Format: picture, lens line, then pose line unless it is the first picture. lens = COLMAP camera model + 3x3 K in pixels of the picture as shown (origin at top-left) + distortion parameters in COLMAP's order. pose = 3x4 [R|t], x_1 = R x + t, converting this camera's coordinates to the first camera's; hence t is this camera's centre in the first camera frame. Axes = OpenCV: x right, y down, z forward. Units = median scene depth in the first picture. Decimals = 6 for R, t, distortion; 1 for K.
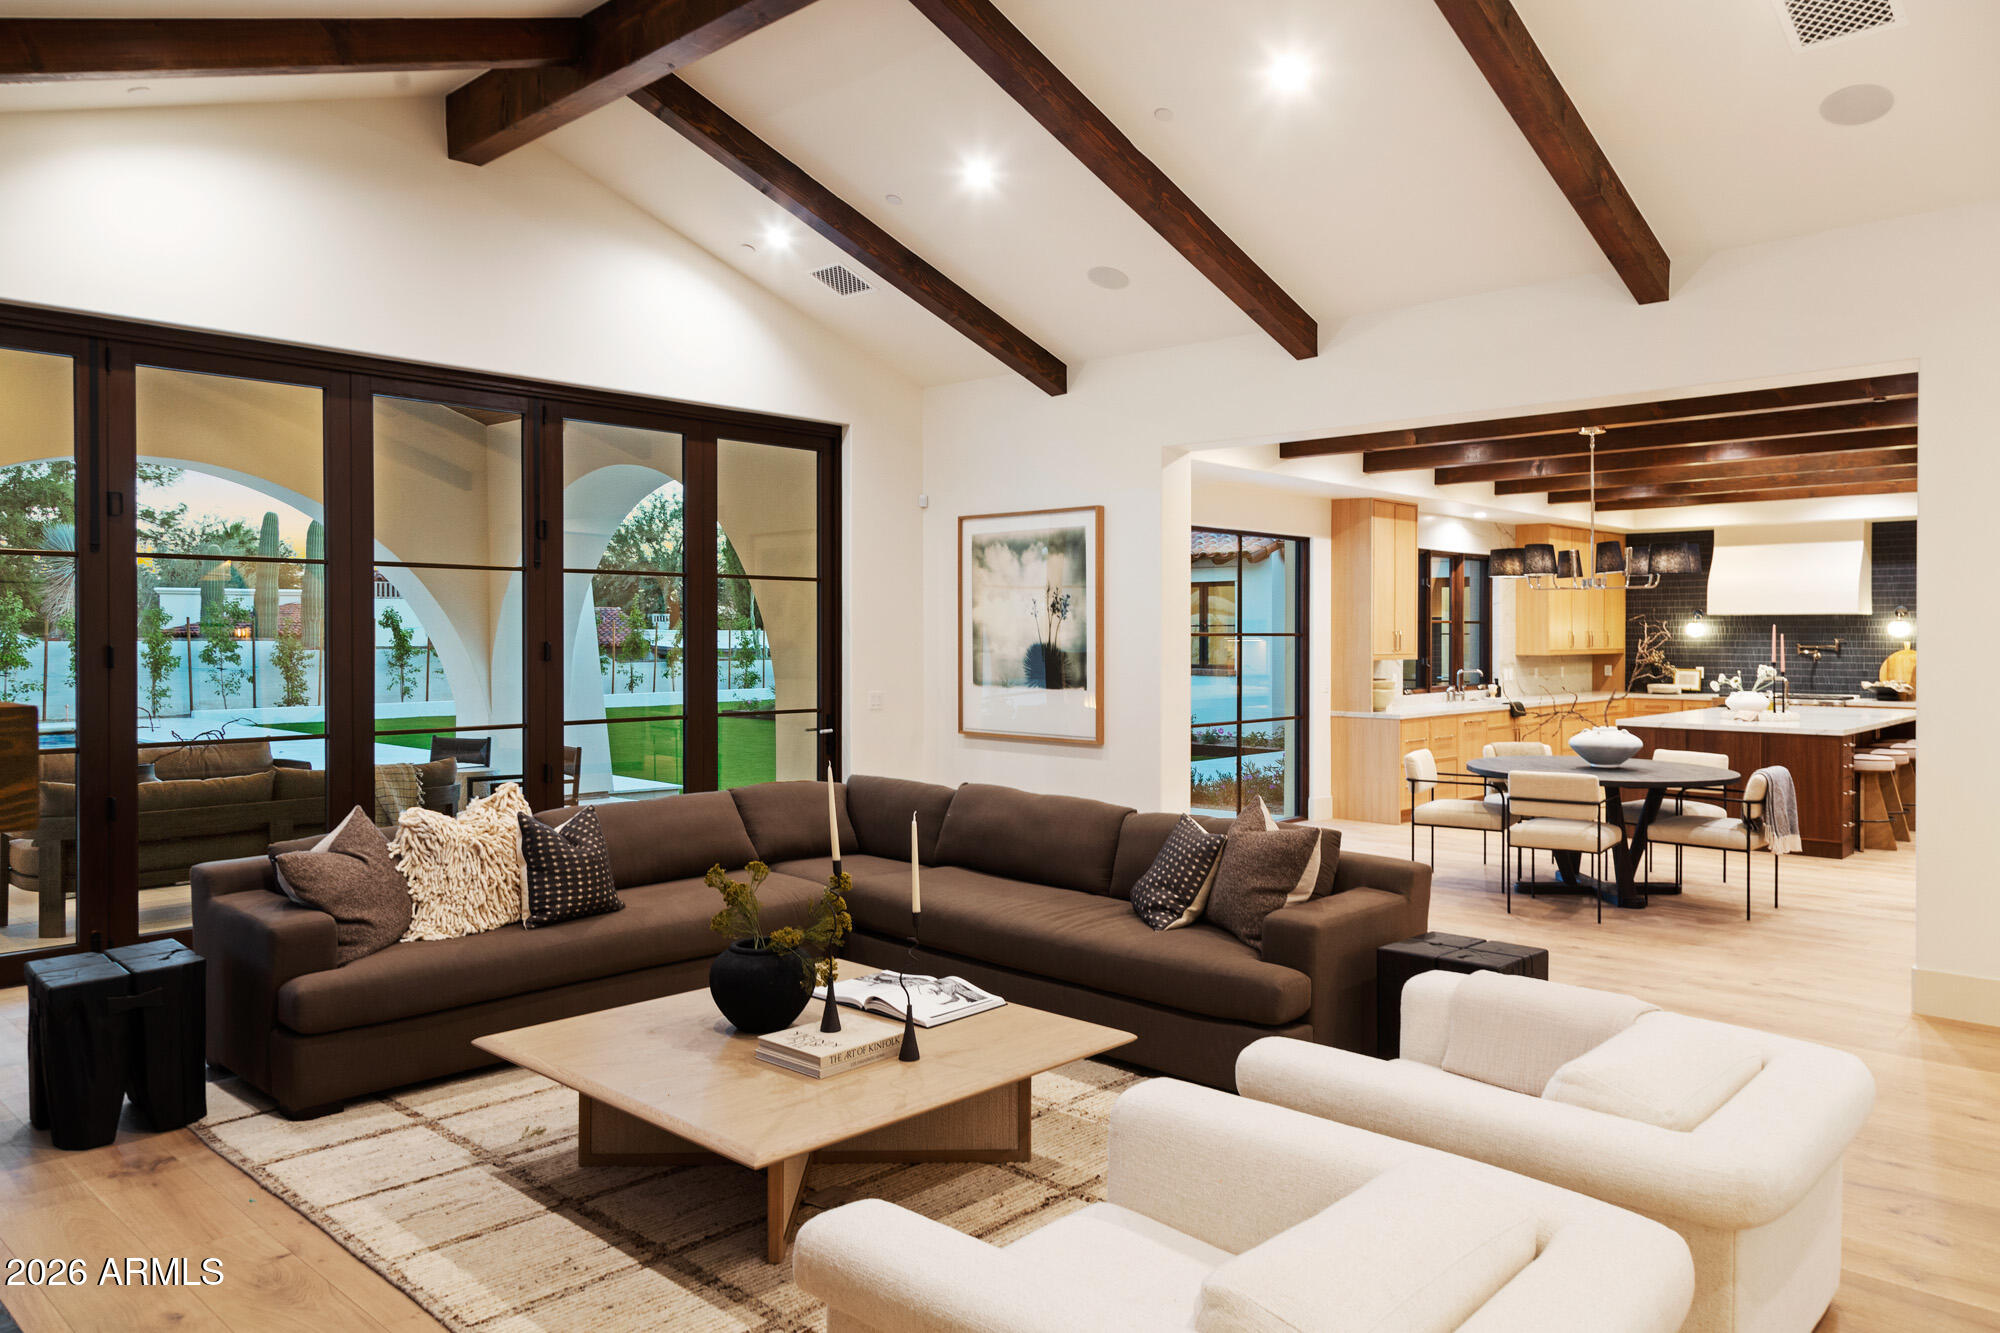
lens RADIAL K [[1401.7, 0, 1002.7], [0, 1401.7, 656.0], [0, 0, 1]] dist [0.026116, -0.001130]
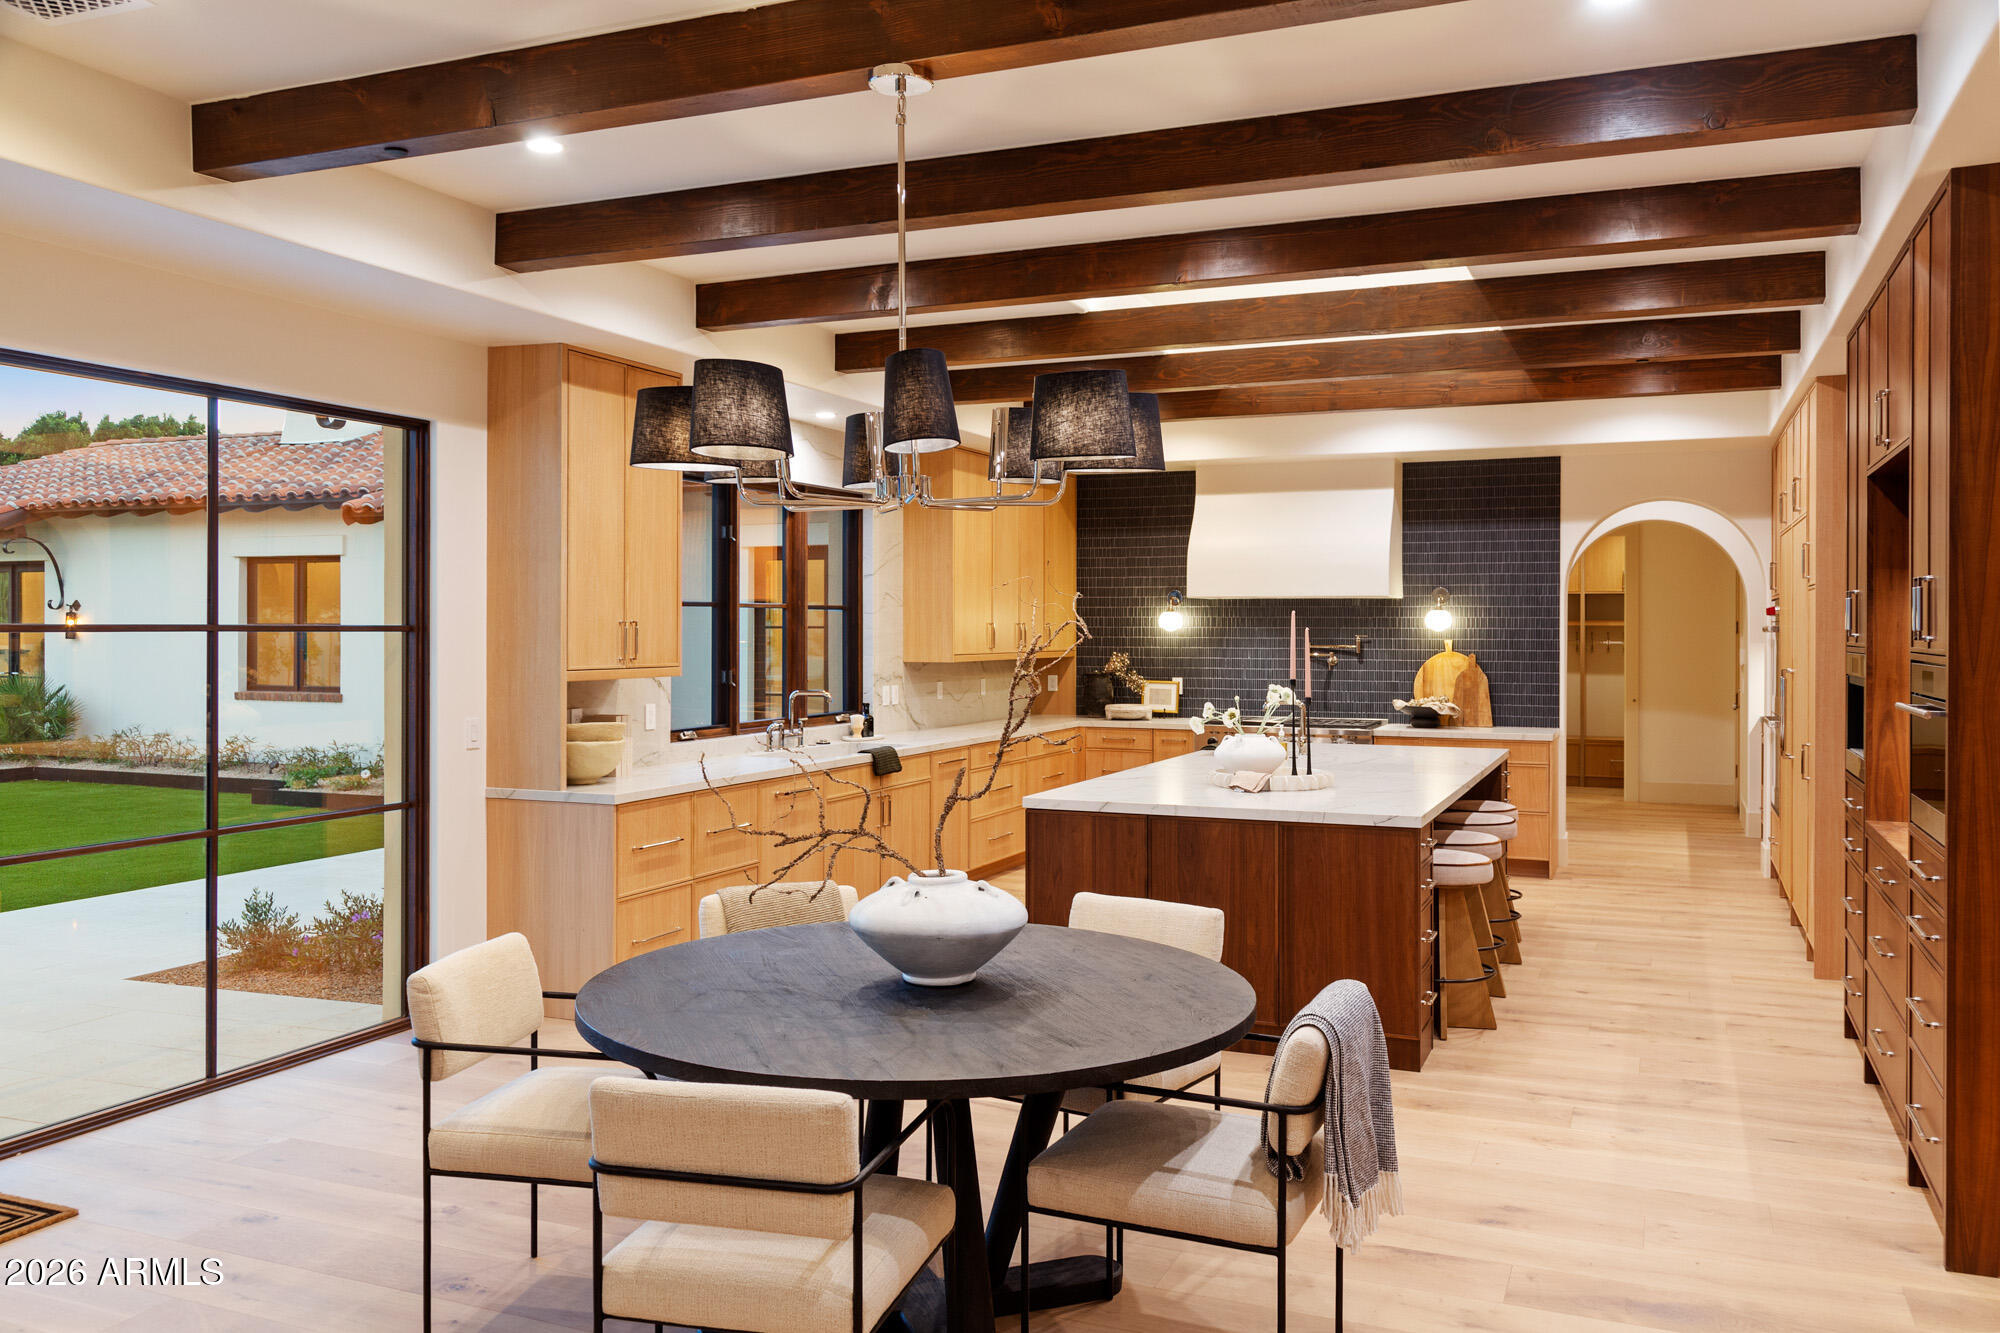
lens RADIAL K [[1562.7, 0, 1006.5], [0, 1562.7, 639.1], [0, 0, 1]] dist [0.003224, -0.003236]
pose [[0.941070, -0.001657, 0.338207, 0.183597], [0.004614, 0.999958, -0.007939, -0.005203], [-0.338179, 0.009032, 0.941038, 0.362032]]
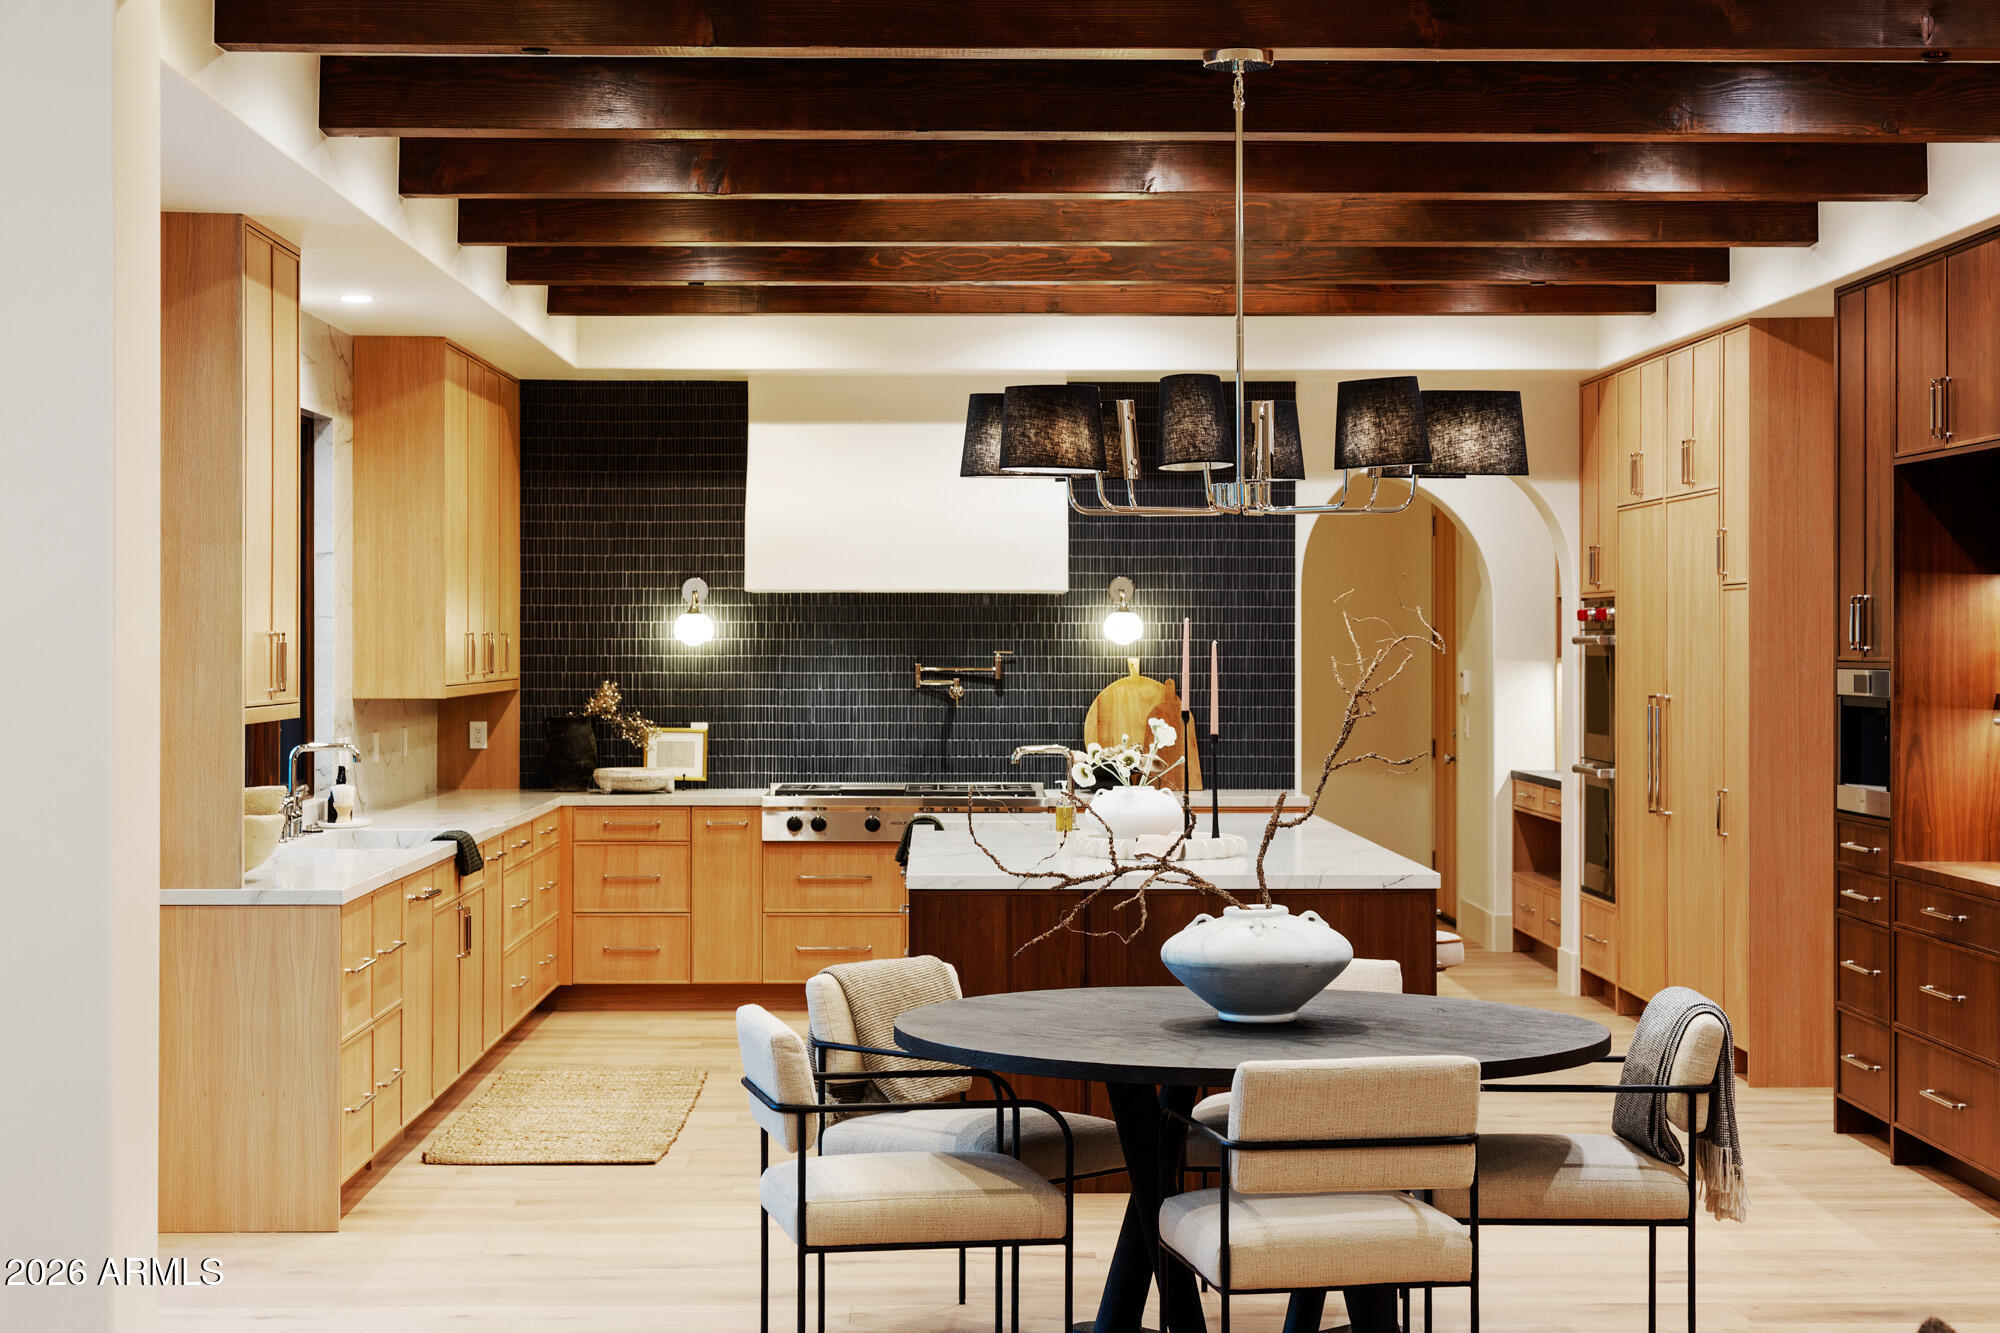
lens RADIAL K [[3415.4, 0, 1000.0], [0, 3415.4, 666.5], [0, 0, 1]] dist [0.023900, 0.038592]
pose [[0.721774, -0.006733, 0.692096, -0.124350], [0.012053, 0.999923, -0.002842, -0.004591], [-0.692024, 0.010393, 0.721800, 0.259173]]
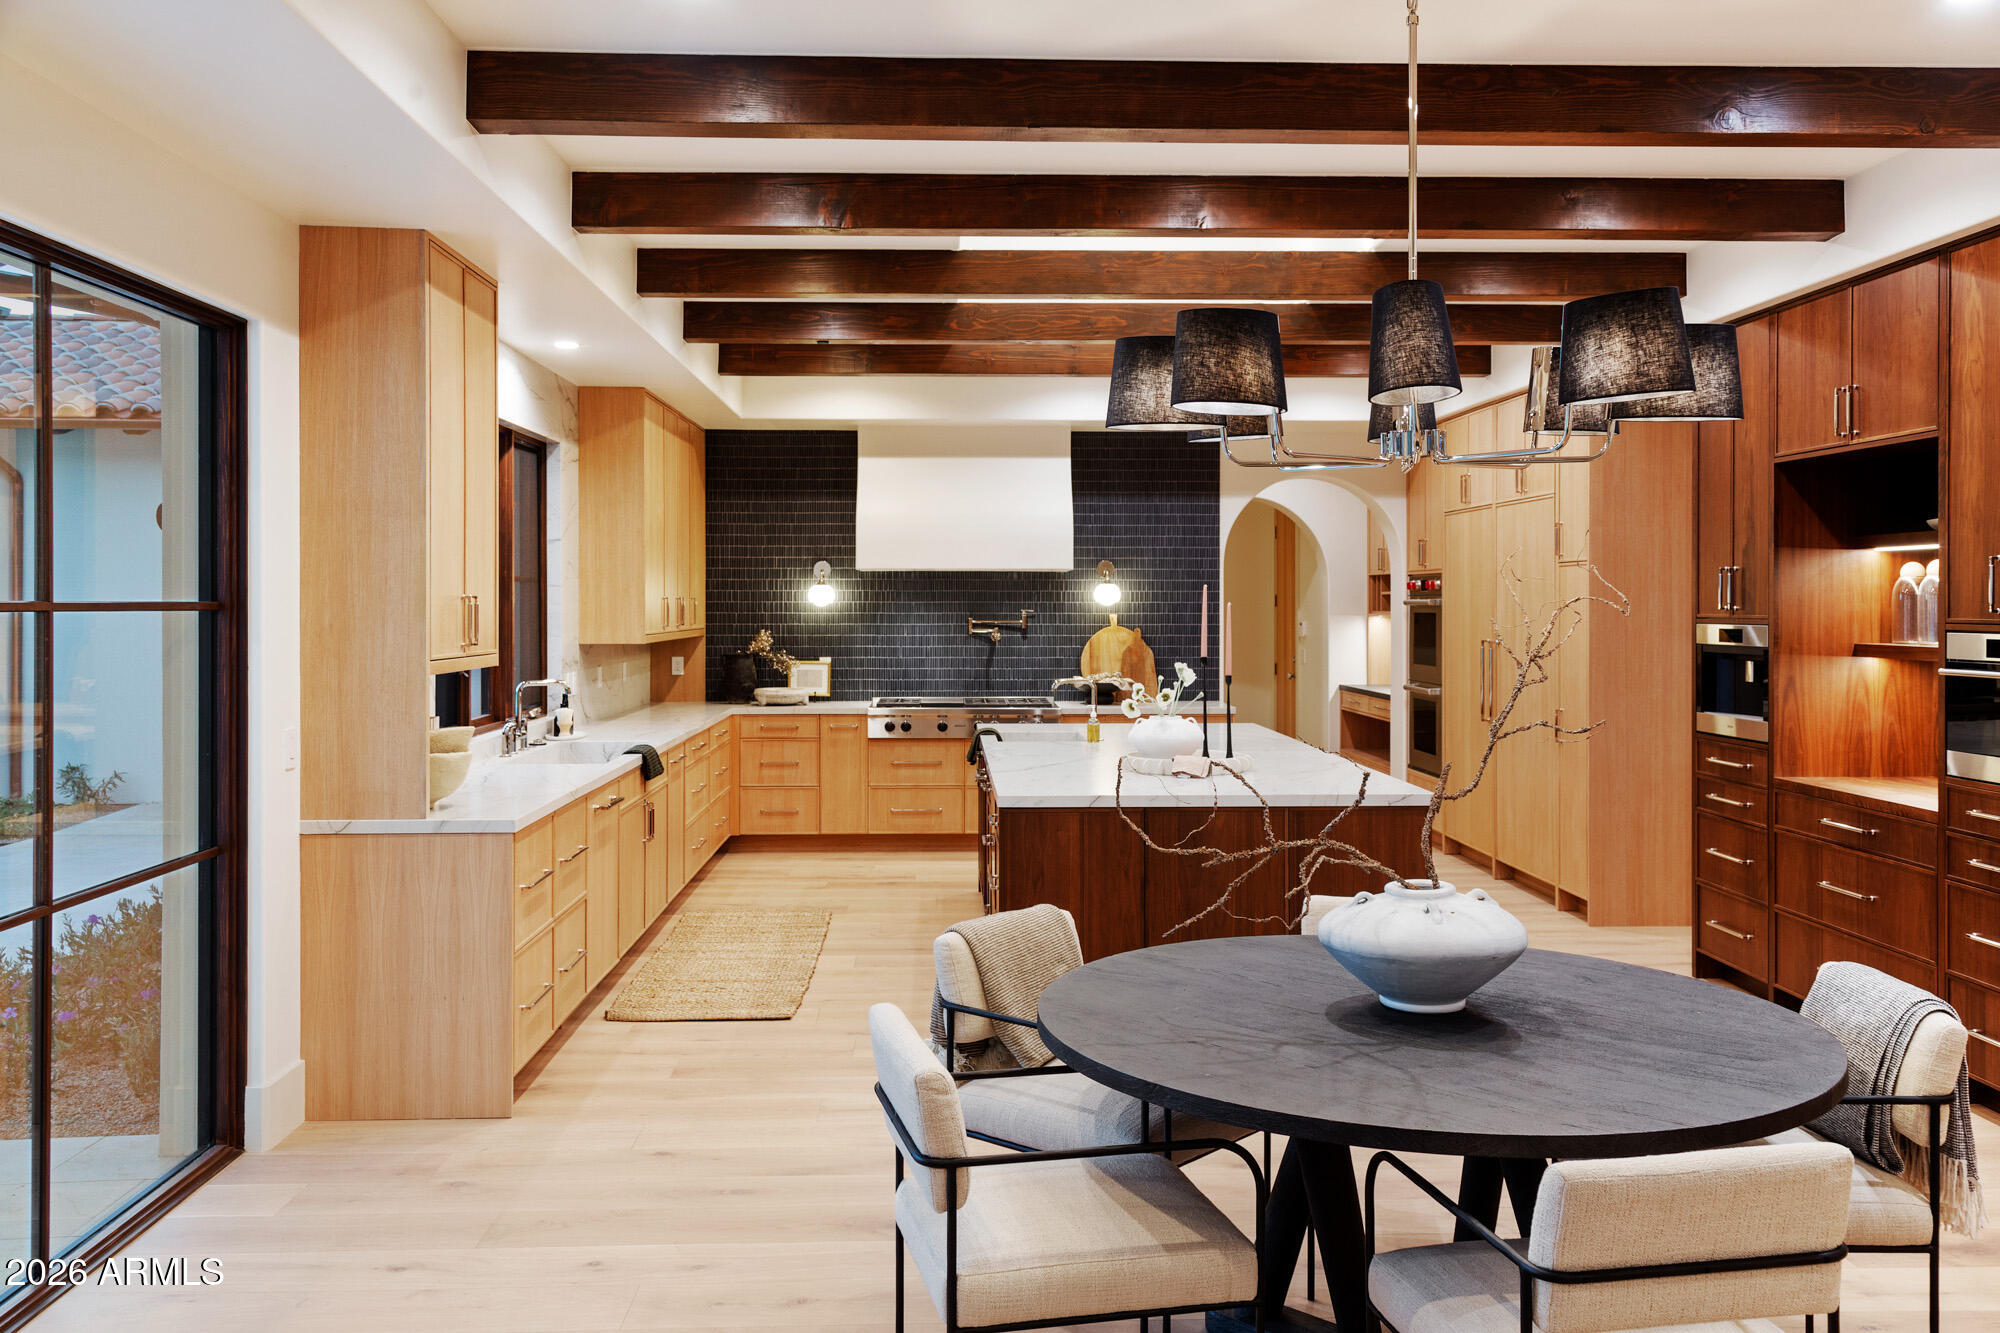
lens RADIAL K [[1661.0, 0, 1003.1], [0, 1661.0, 616.7], [0, 0, 1]] dist [0.029521, -0.010129]
pose [[0.708126, -0.007611, 0.706045, 0.050459], [0.012822, 0.999916, -0.002081, -0.007603], [-0.705970, 0.010526, 0.708164, 0.477605]]
